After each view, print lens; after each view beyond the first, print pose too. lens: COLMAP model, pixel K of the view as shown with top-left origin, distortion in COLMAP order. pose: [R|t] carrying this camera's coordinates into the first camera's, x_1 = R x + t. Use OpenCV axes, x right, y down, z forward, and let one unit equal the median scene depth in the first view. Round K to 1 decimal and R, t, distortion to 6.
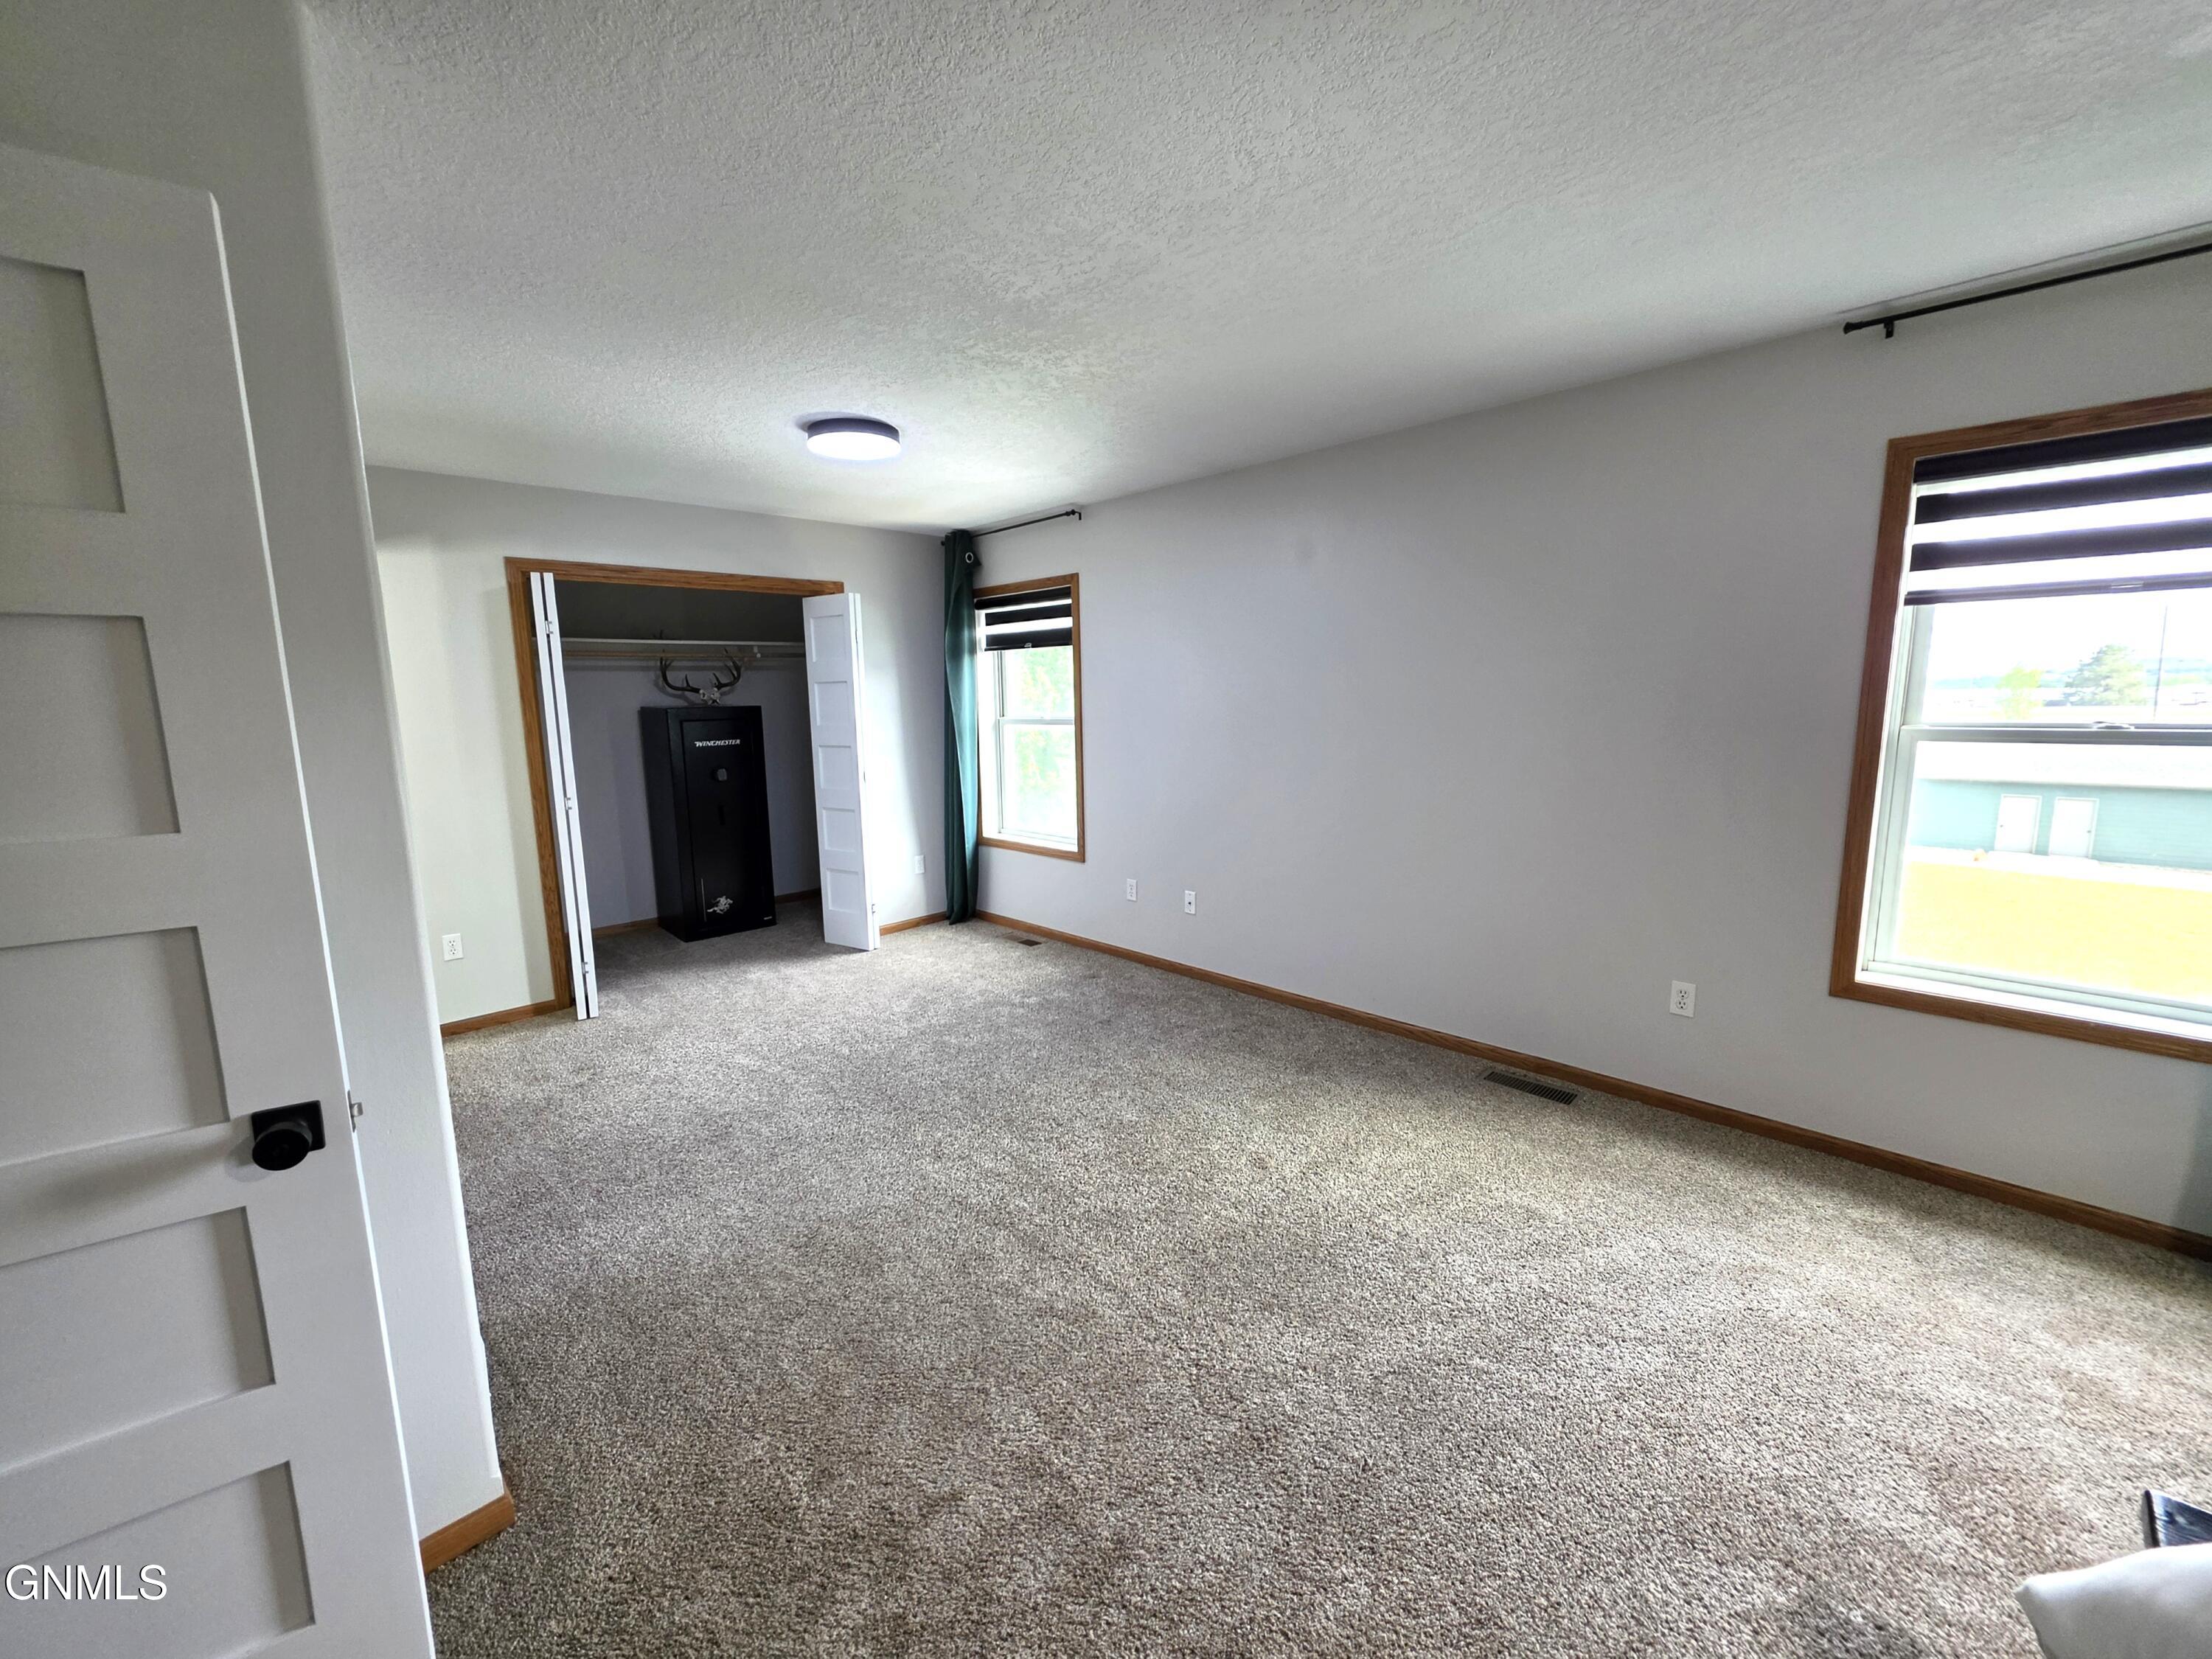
lens RADIAL K [[883.9, 0, 1095.8], [0, 883.9, 825.3], [0, 0, 1]] dist [-0.002656, 0.001079]
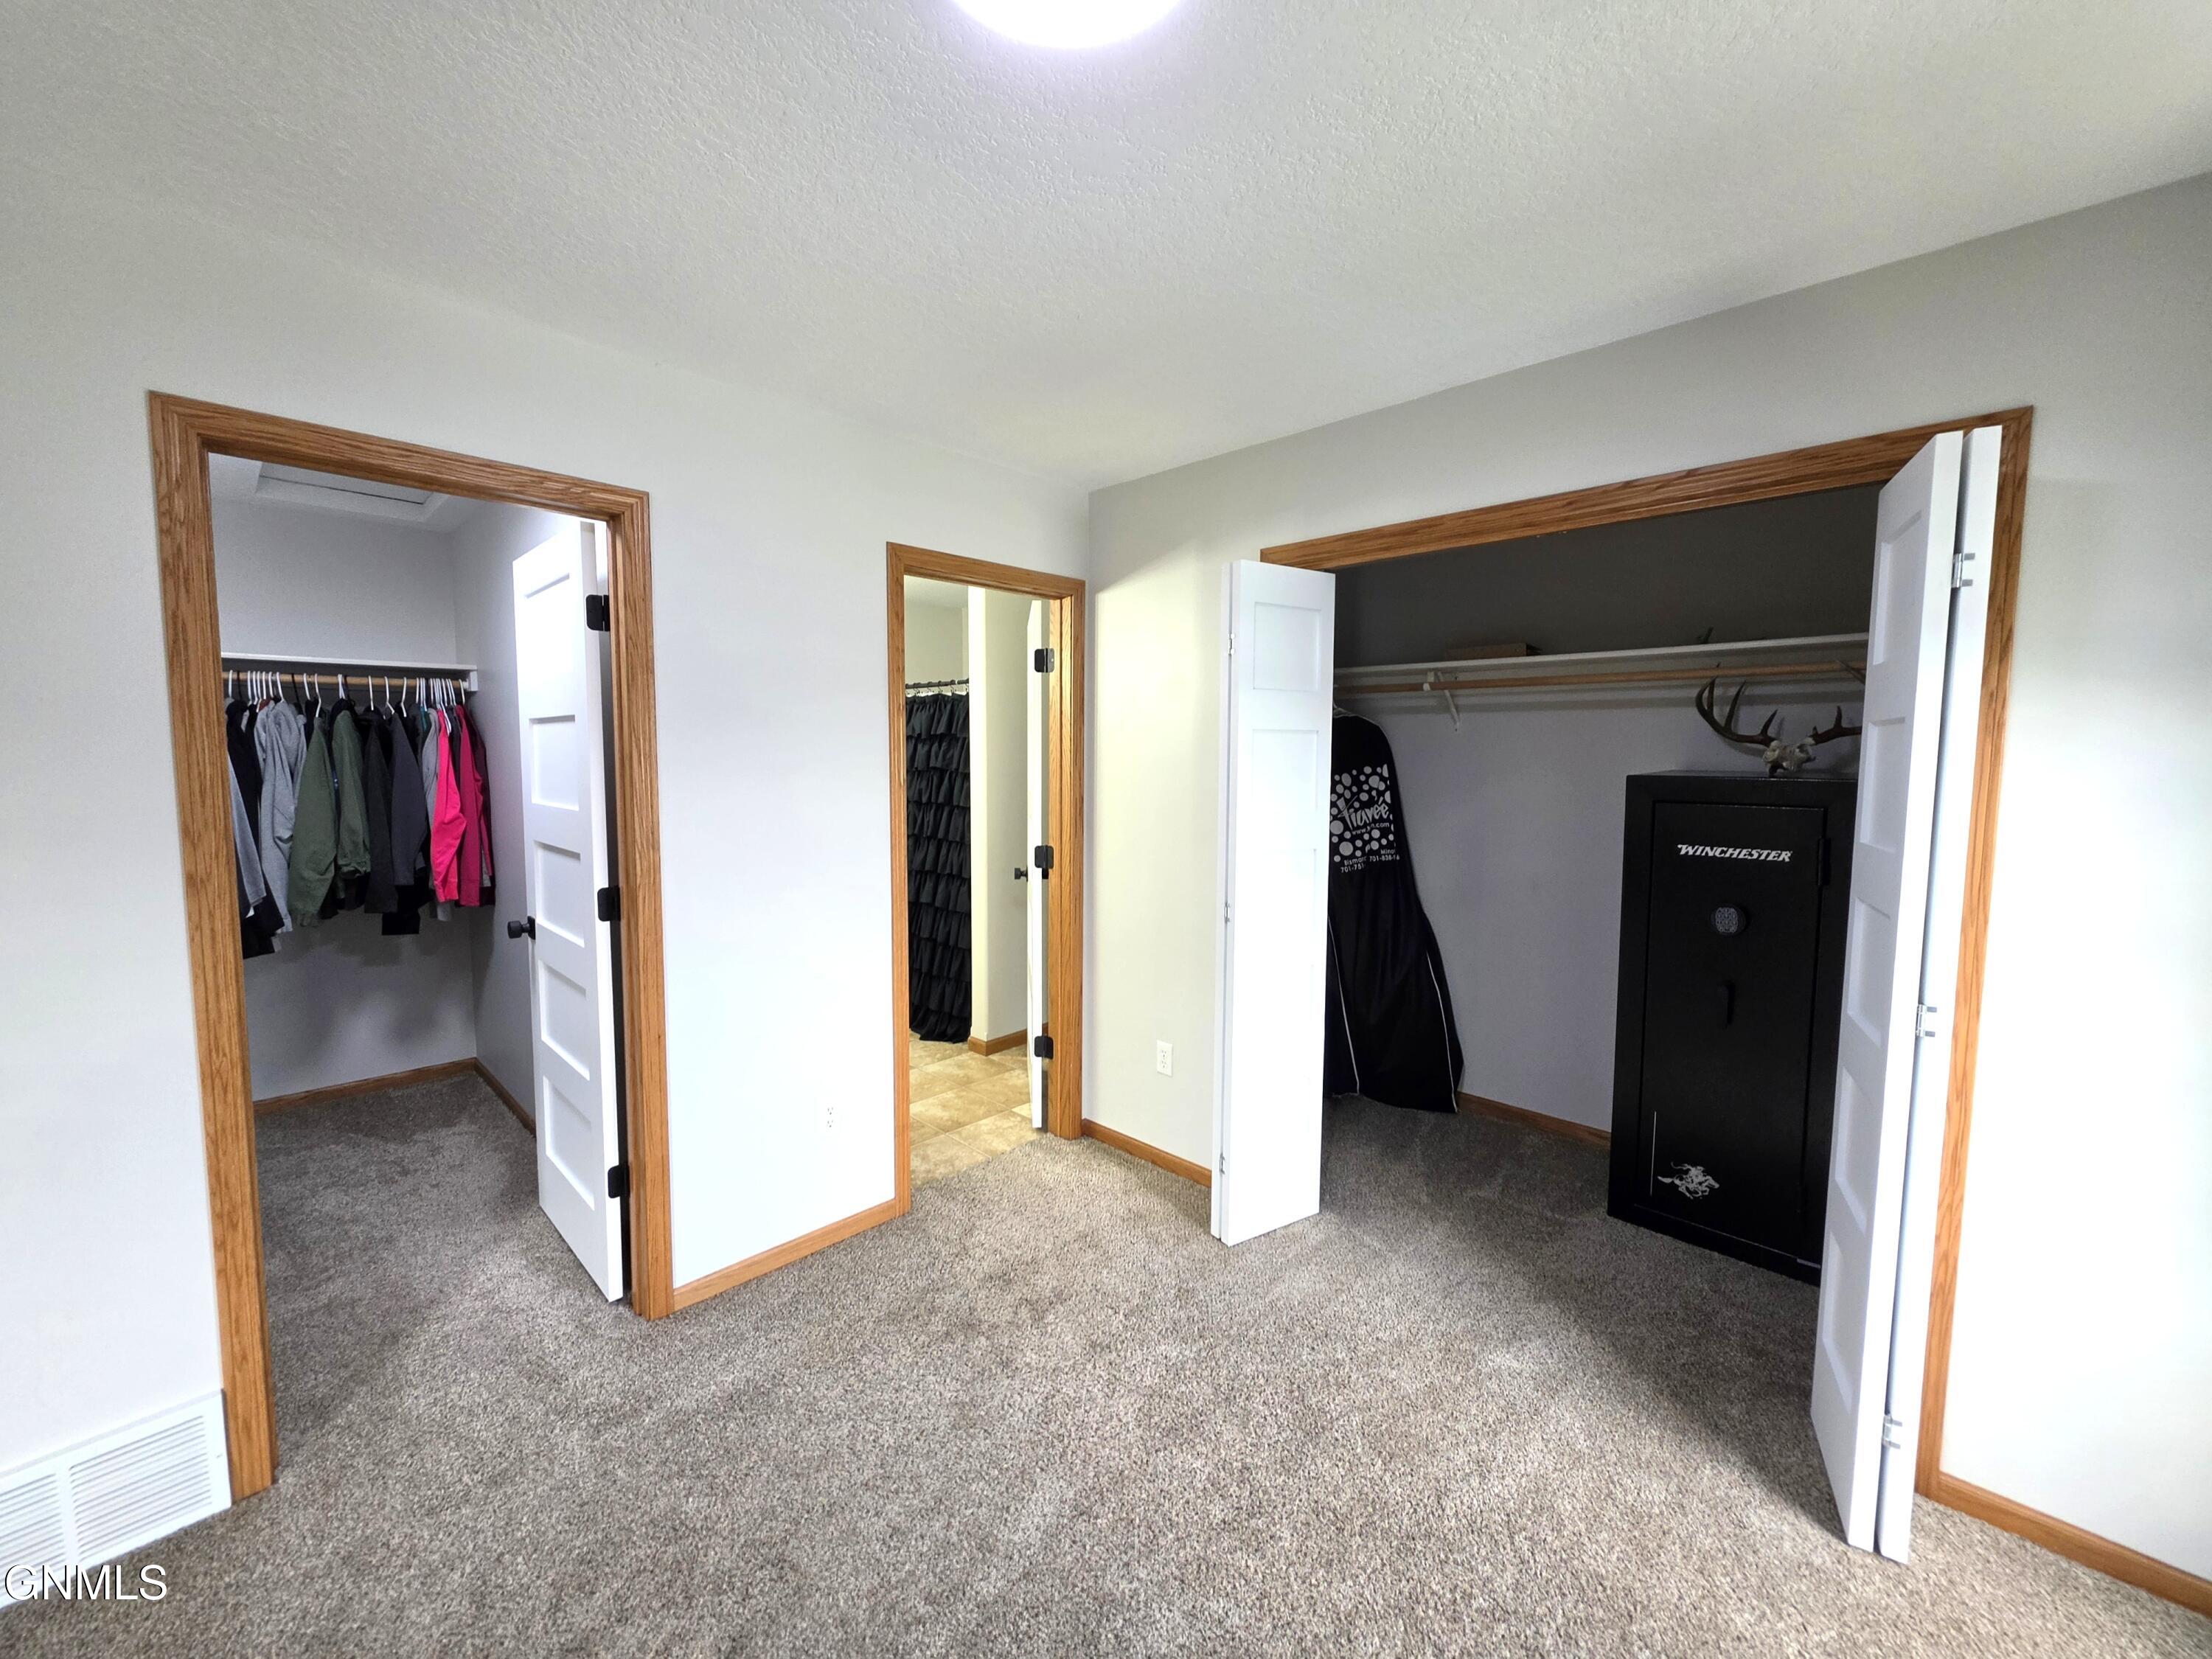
lens RADIAL K [[883.9, 0, 1099.8], [0, 883.9, 820.6], [0, 0, 1]] dist [-0.002656, 0.001079]
pose [[0.030424, 0.095604, -0.994954, 0.039402], [-0.156218, 0.983637, 0.089740, -0.129355], [0.987254, 0.152699, 0.044862, 0.833215]]
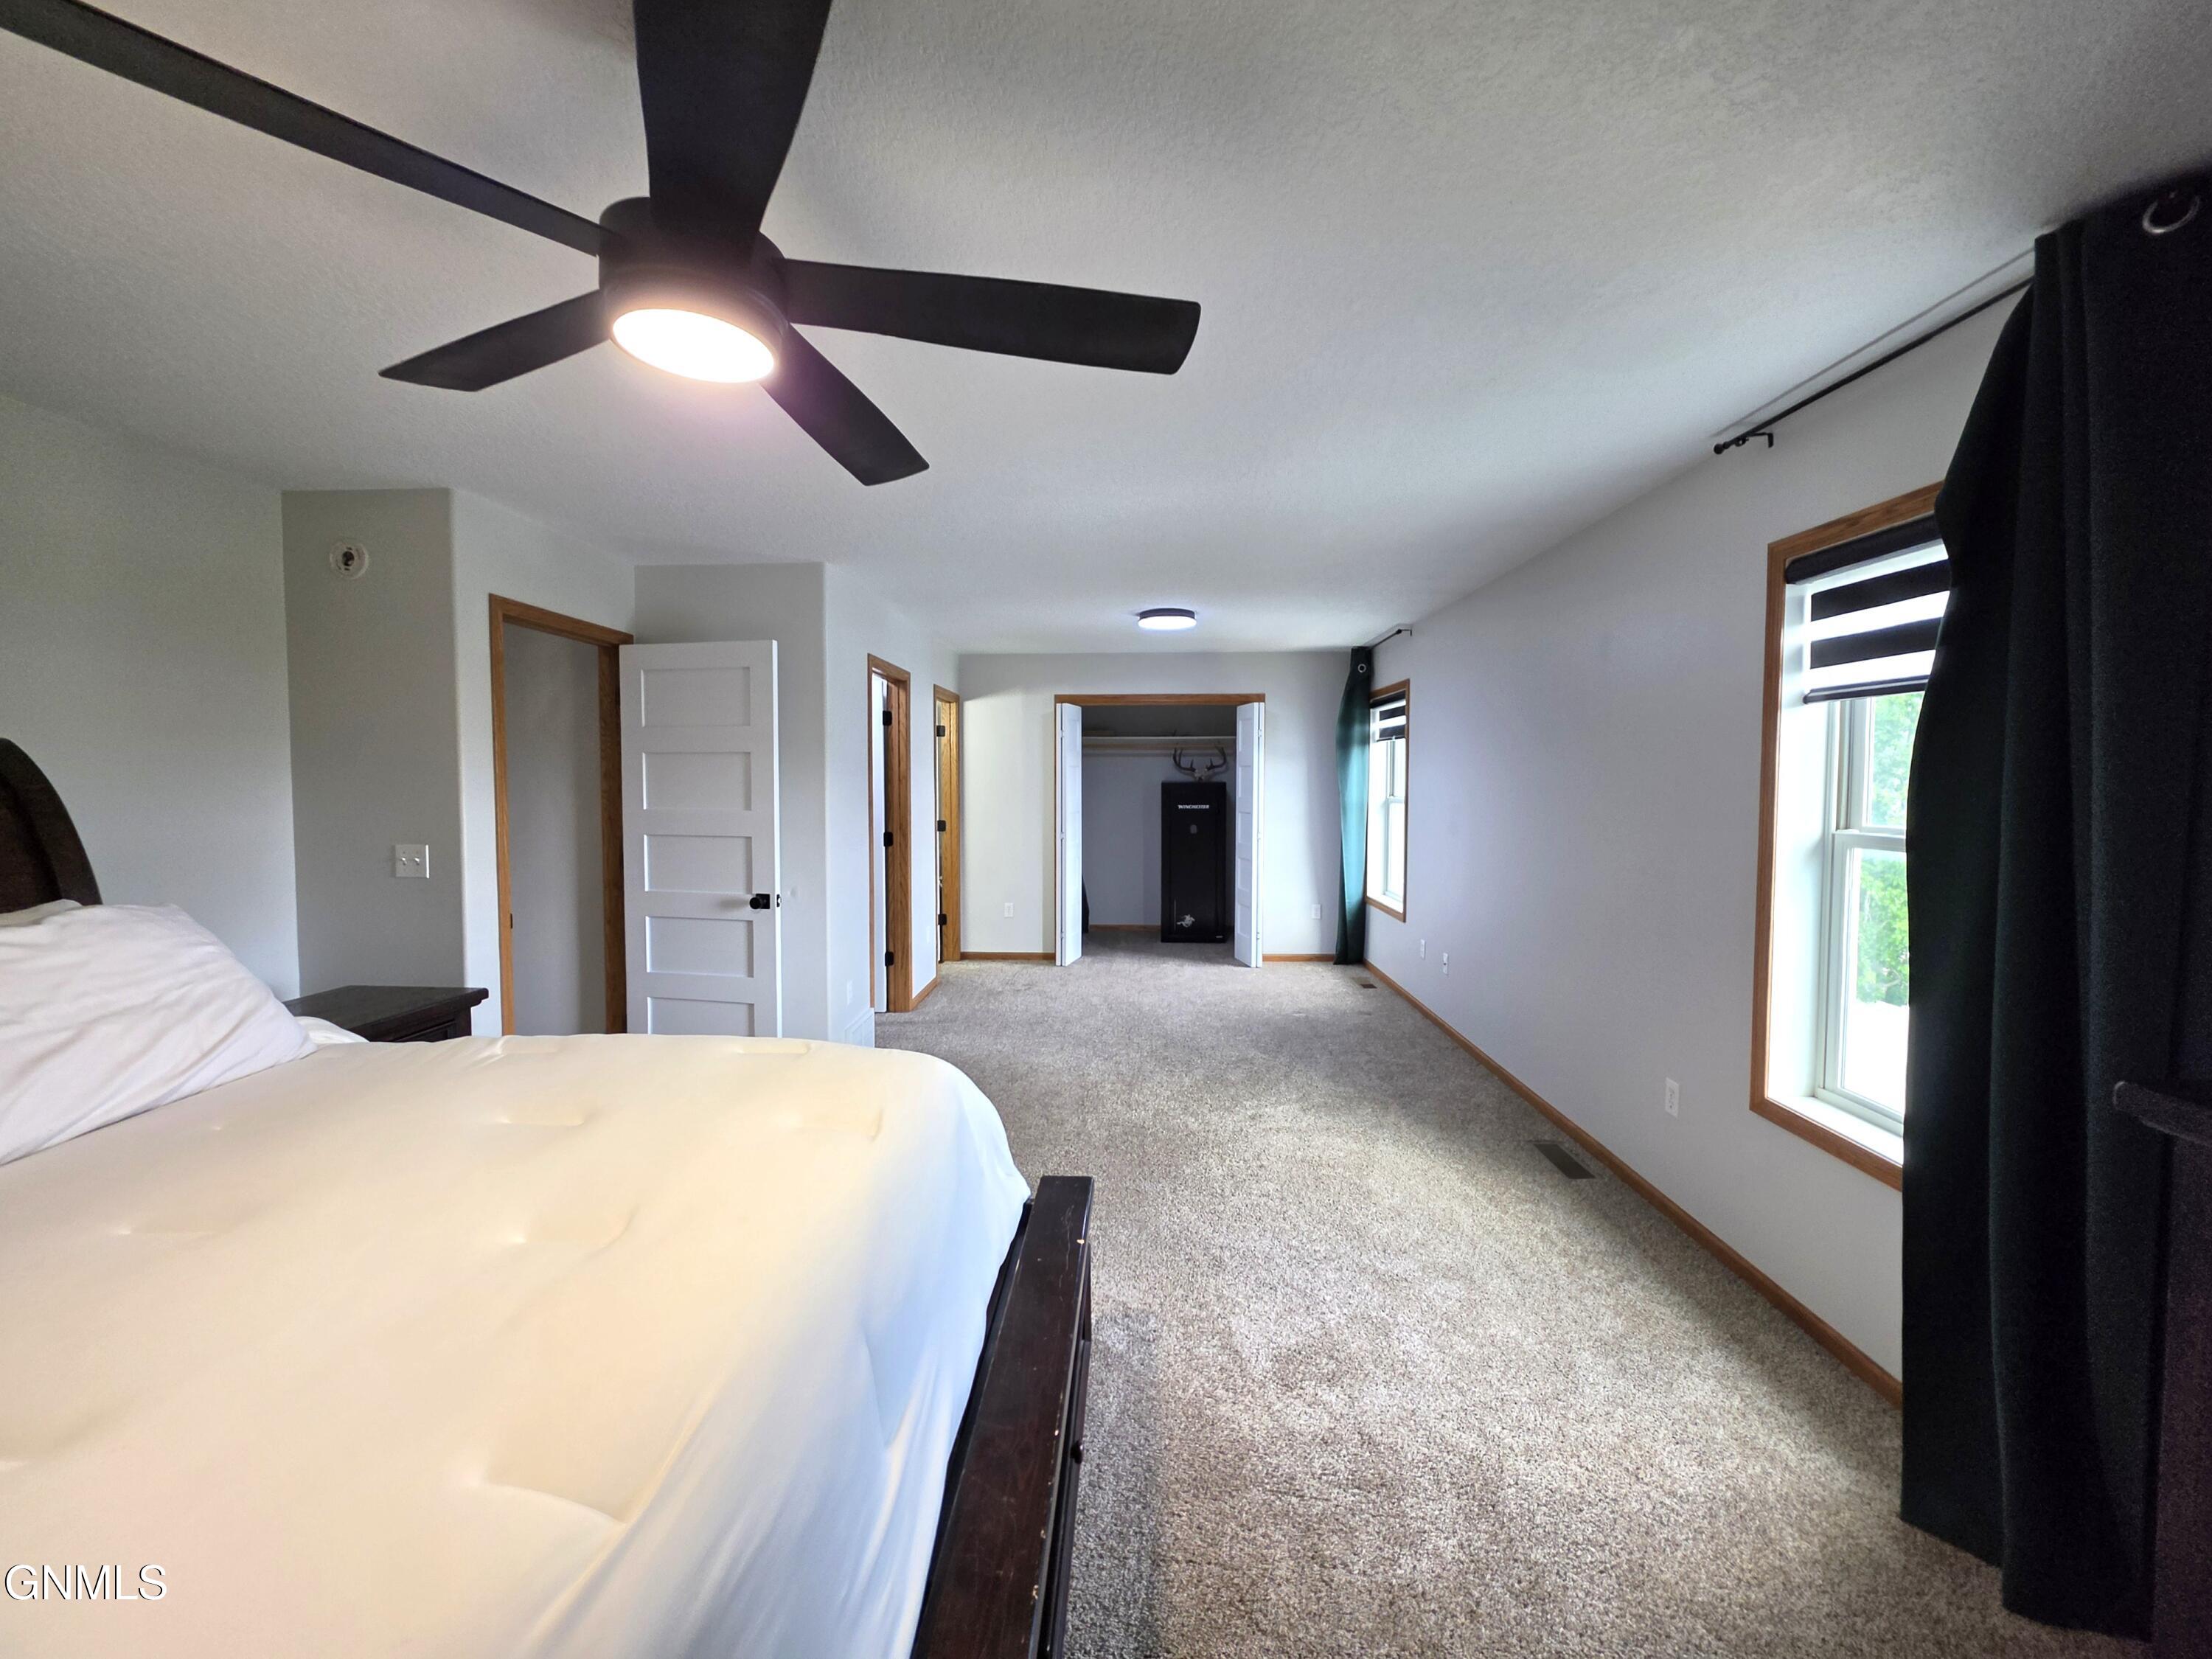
lens RADIAL K [[883.9, 0, 1100.0], [0, 883.9, 818.4], [0, 0, 1]] dist [-0.002656, 0.001079]
pose [[0.686188, 0.053011, -0.725490, 0.661837], [-0.121226, 0.991728, -0.042194, 0.004848], [0.717252, 0.116901, 0.686938, -0.119312]]
